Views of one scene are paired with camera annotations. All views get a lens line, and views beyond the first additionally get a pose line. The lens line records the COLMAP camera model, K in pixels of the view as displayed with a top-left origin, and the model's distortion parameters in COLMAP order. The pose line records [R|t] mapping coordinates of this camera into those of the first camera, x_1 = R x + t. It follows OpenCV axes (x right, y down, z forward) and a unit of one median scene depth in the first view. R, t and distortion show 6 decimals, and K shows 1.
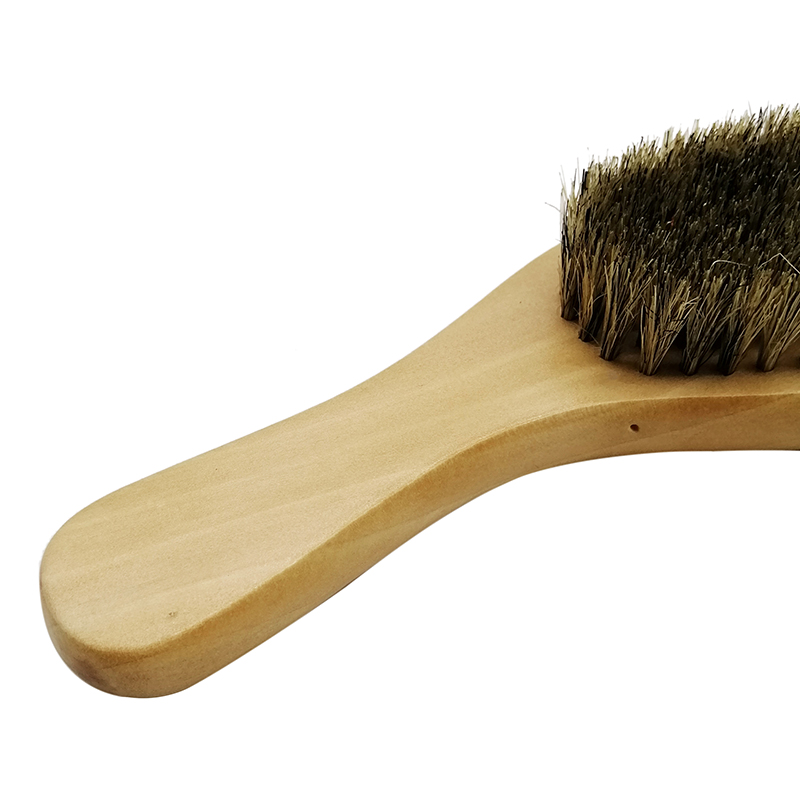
lens RADIAL K [[783.4, 0, 400.0], [0, 783.4, 400.0], [0, 0, 1]] dist [0.066281, -0.201290]
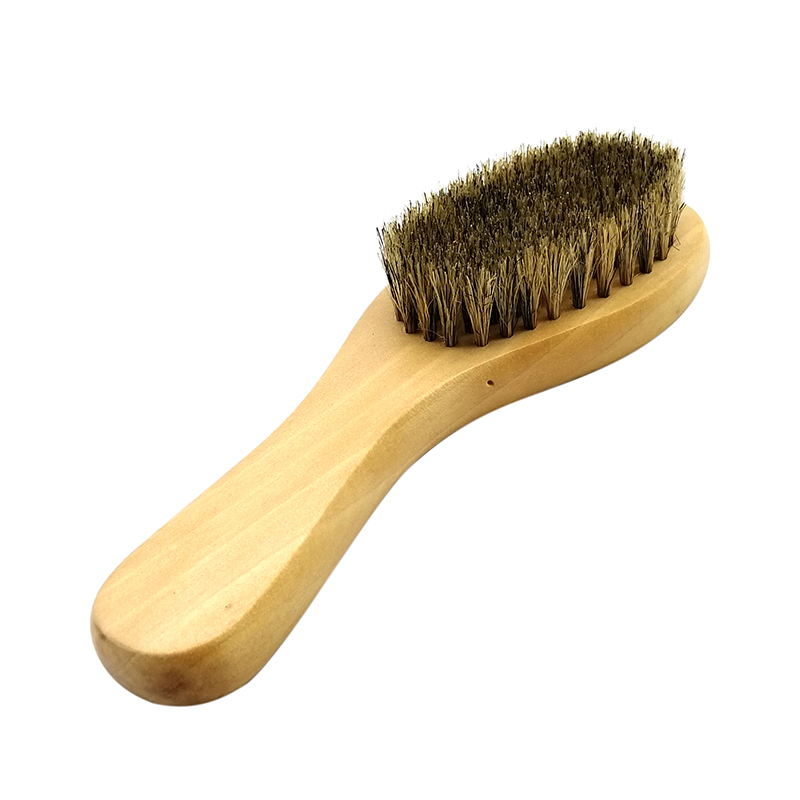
lens RADIAL K [[783.4, 0, 400.0], [0, 783.4, 400.0], [0, 0, 1]] dist [0.066281, -0.201290]
pose [[0.901649, -0.315944, 0.295311, -0.253988], [0.373476, 0.913142, -0.163362, 0.230196], [-0.218048, 0.257587, 0.941331, -0.226760]]
